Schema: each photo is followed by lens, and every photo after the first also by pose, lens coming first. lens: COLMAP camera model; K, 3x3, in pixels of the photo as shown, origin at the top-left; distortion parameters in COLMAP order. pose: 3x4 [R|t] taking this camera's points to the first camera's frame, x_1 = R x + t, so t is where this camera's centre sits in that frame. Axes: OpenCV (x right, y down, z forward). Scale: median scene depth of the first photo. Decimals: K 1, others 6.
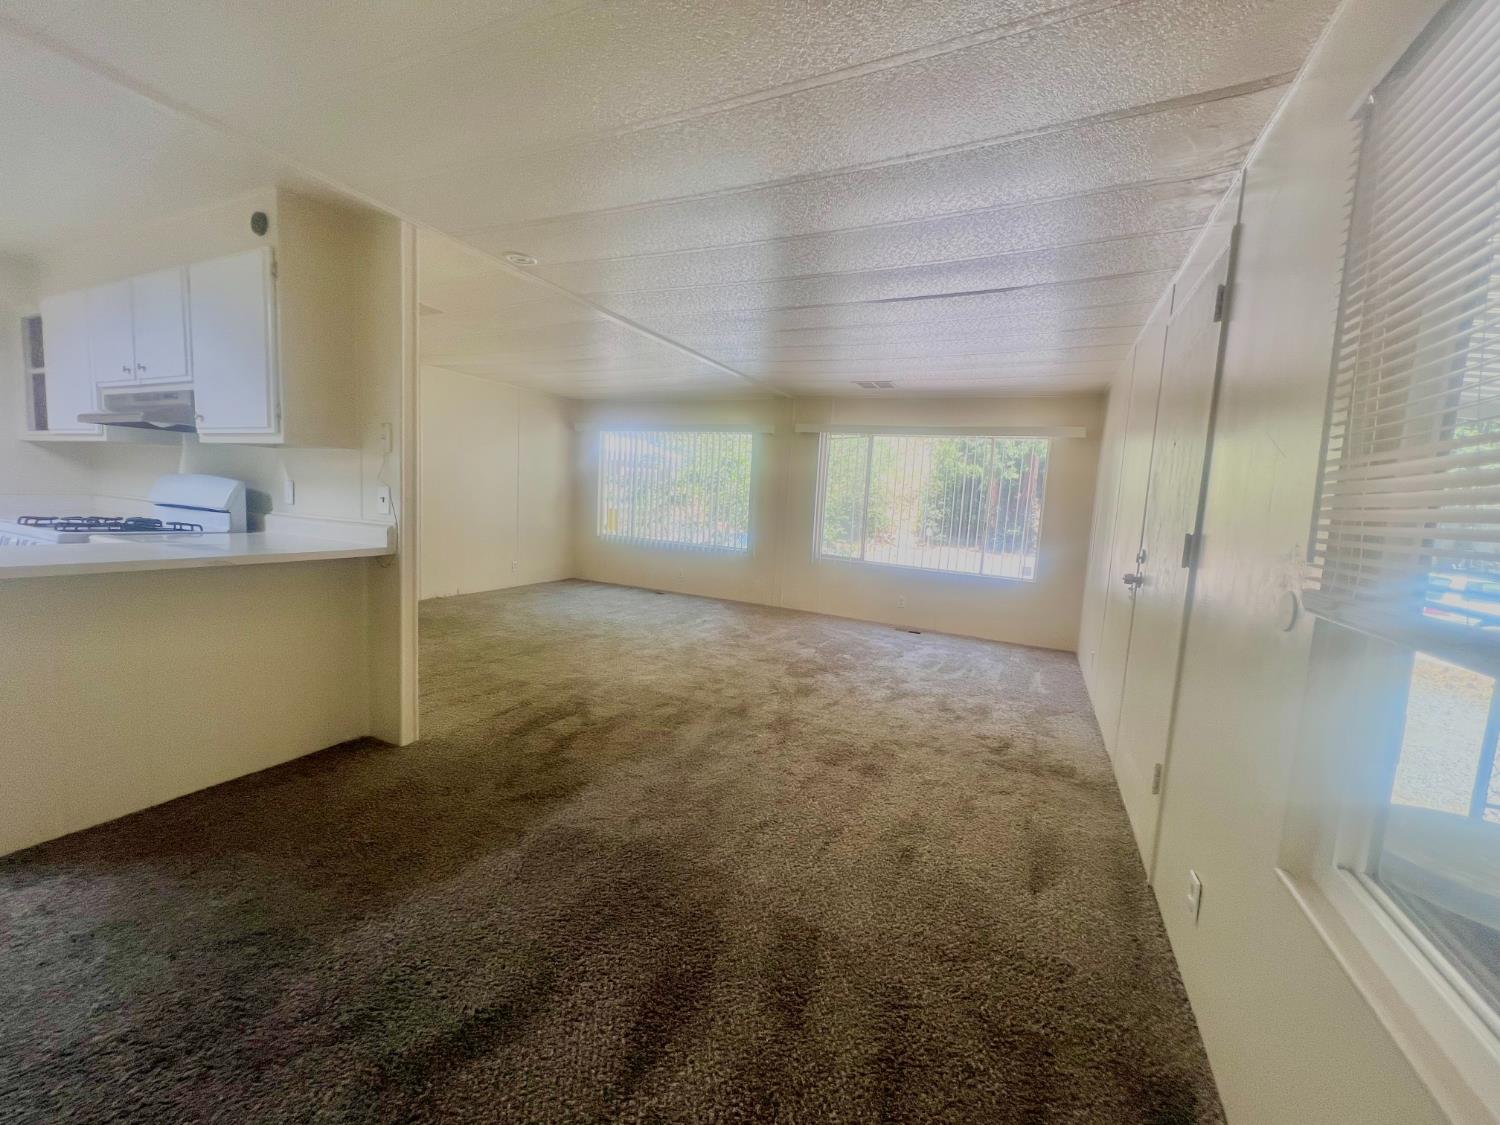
lens RADIAL K [[603.1, 0, 750.0], [0, 603.1, 562.5], [0, 0, 1]] dist [-0.002777, 0.000038]
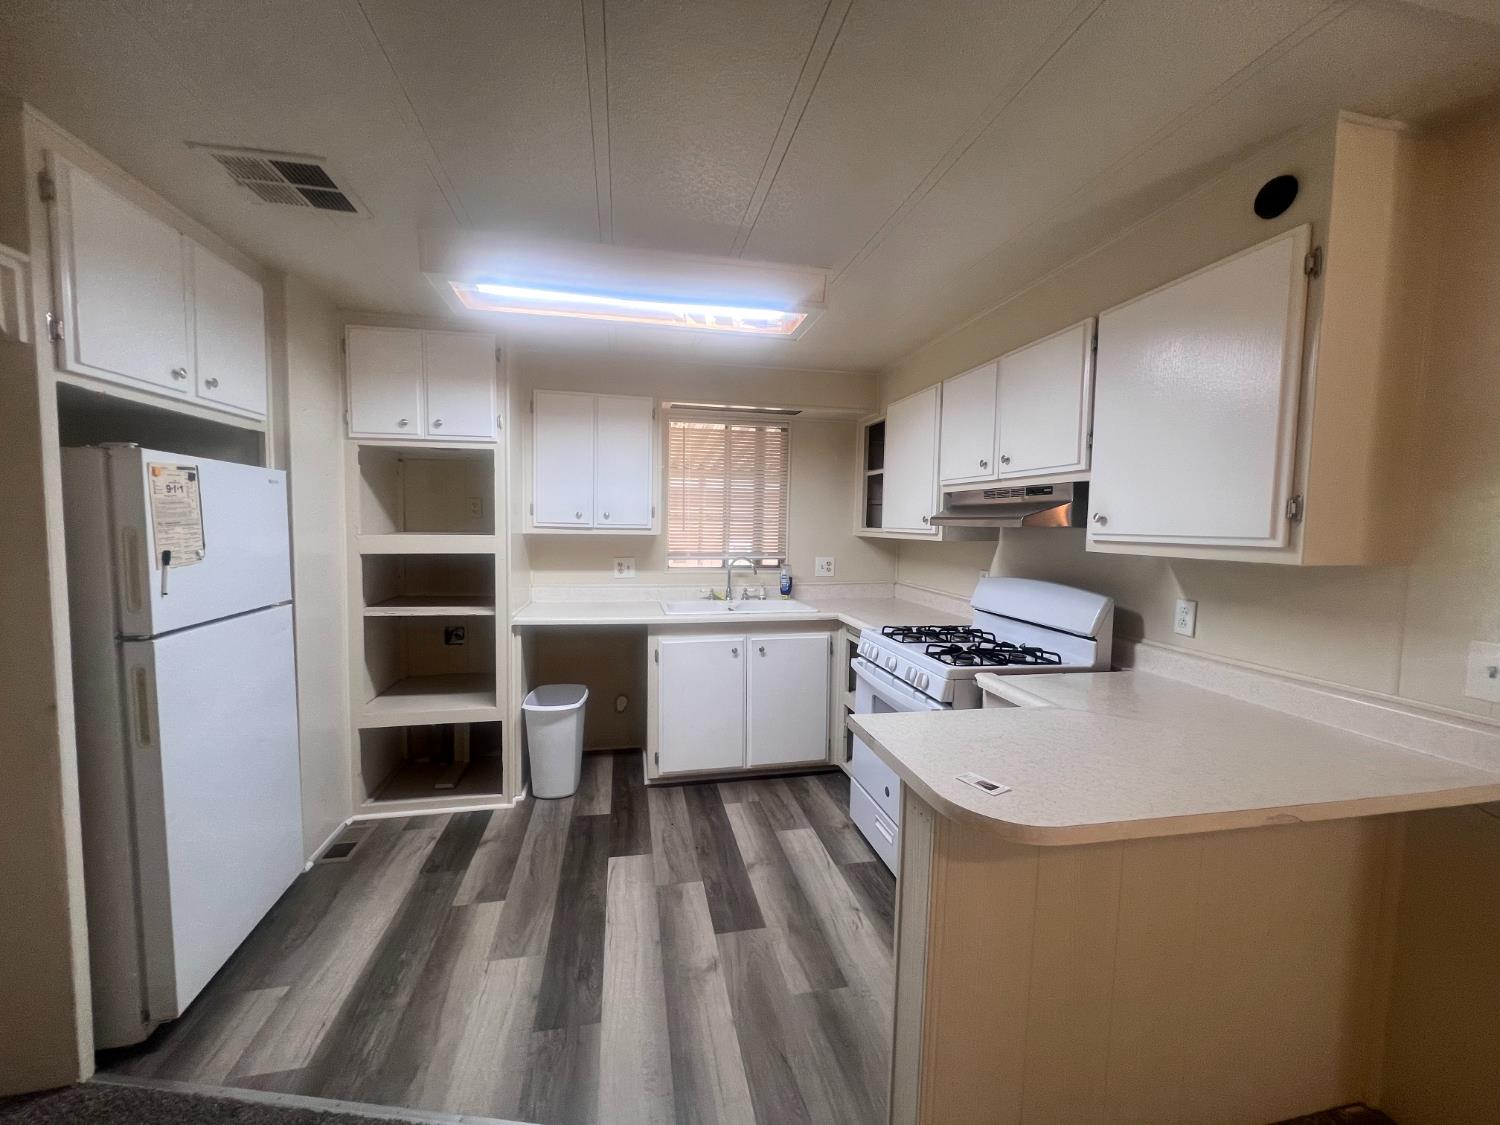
lens RADIAL K [[603.1, 0, 750.0], [0, 603.1, 562.5], [0, 0, 1]] dist [-0.002777, 0.000038]
pose [[0.603302, 0.012364, -0.797417, -0.404486], [-0.069941, 0.996848, -0.037459, -0.091196], [0.794440, 0.078372, 0.602264, 0.161777]]
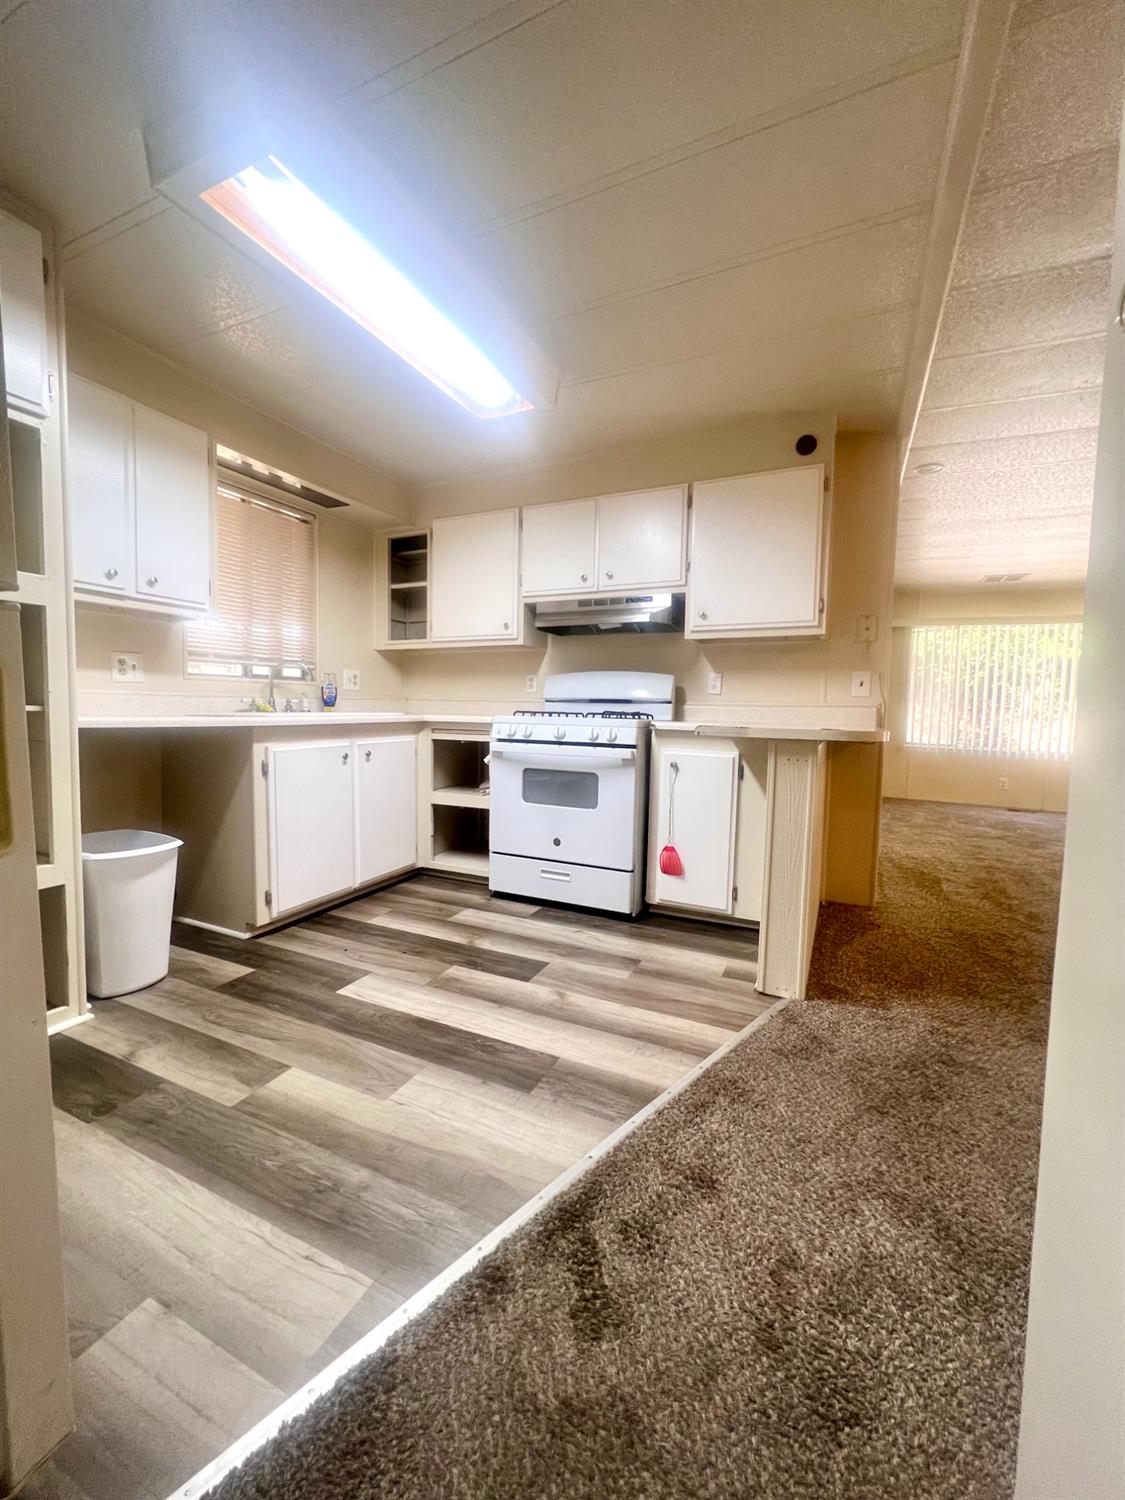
lens RADIAL K [[603.1, 0, 562.5], [0, 603.1, 750.0], [0, 0, 1]] dist [-0.002777, 0.000038]
pose [[0.999371, -0.035352, -0.002643, -0.807118], [0.035236, 0.998750, -0.035442, 0.027268], [0.003892, 0.035326, 0.999368, -0.081460]]
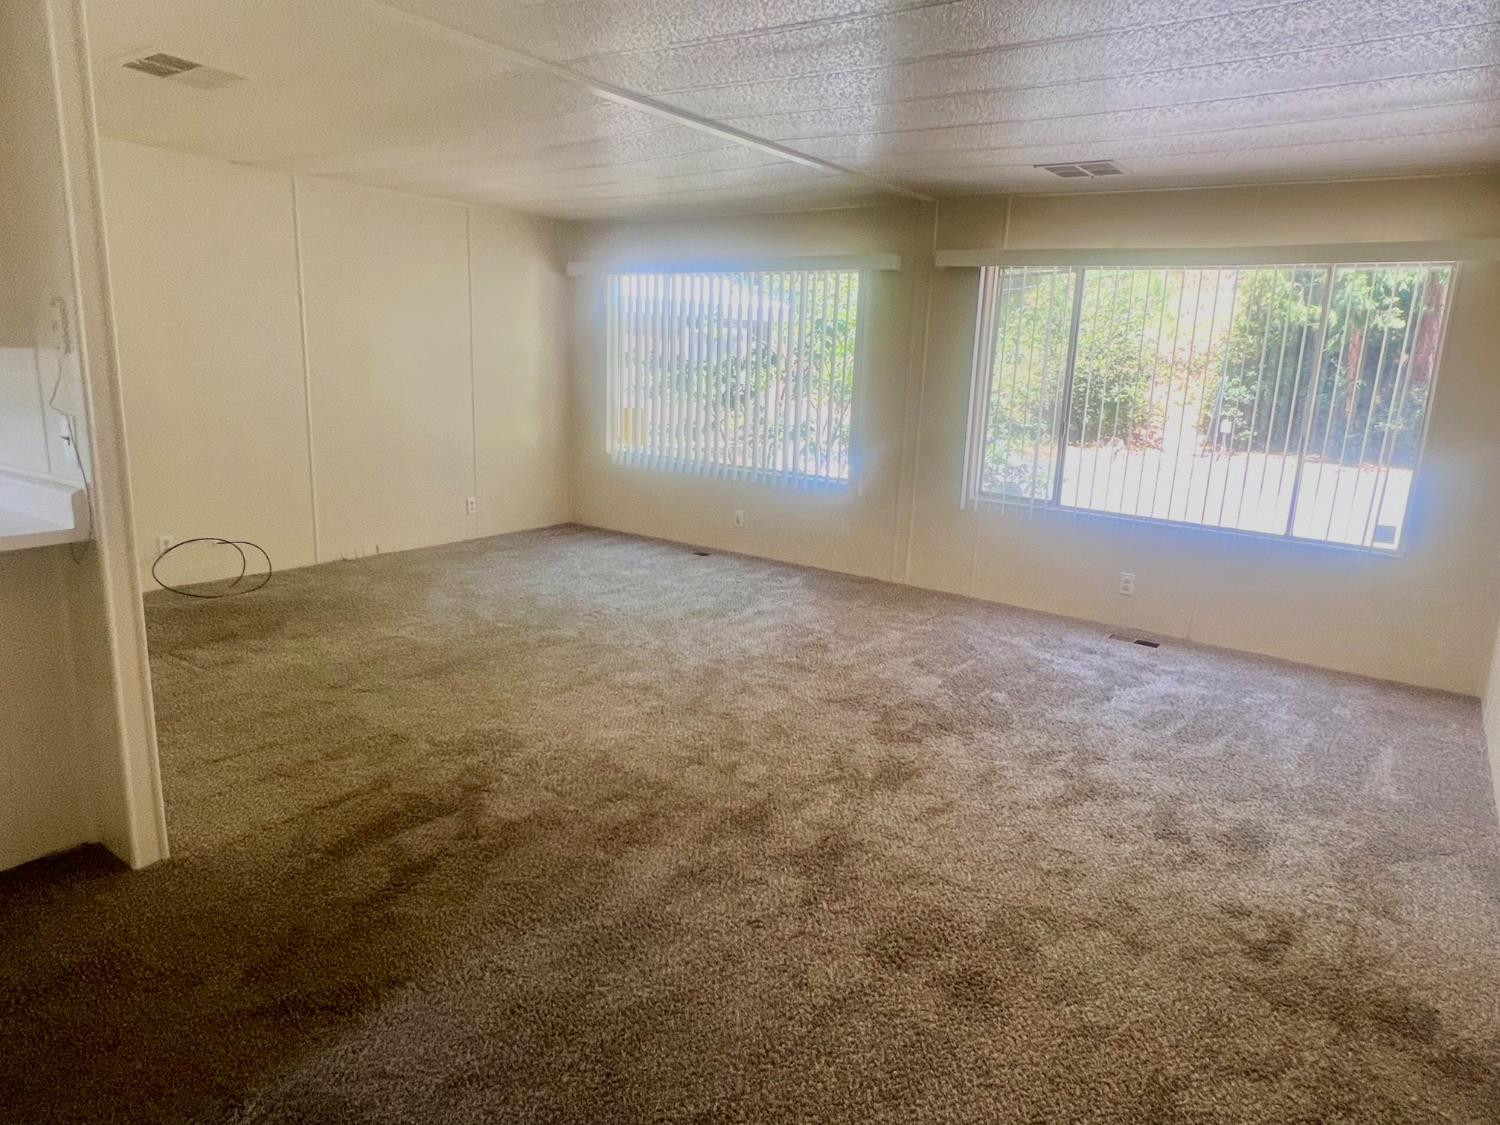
lens RADIAL K [[952.1, 0, 750.0], [0, 952.1, 562.5], [0, 0, 1]] dist [-0.002512, -0.000799]
pose [[0.984002, 0.018615, -0.177185, 0.112977], [-0.001715, 0.995470, 0.095061, -0.053924], [0.178152, -0.093237, 0.979576, 0.177059]]
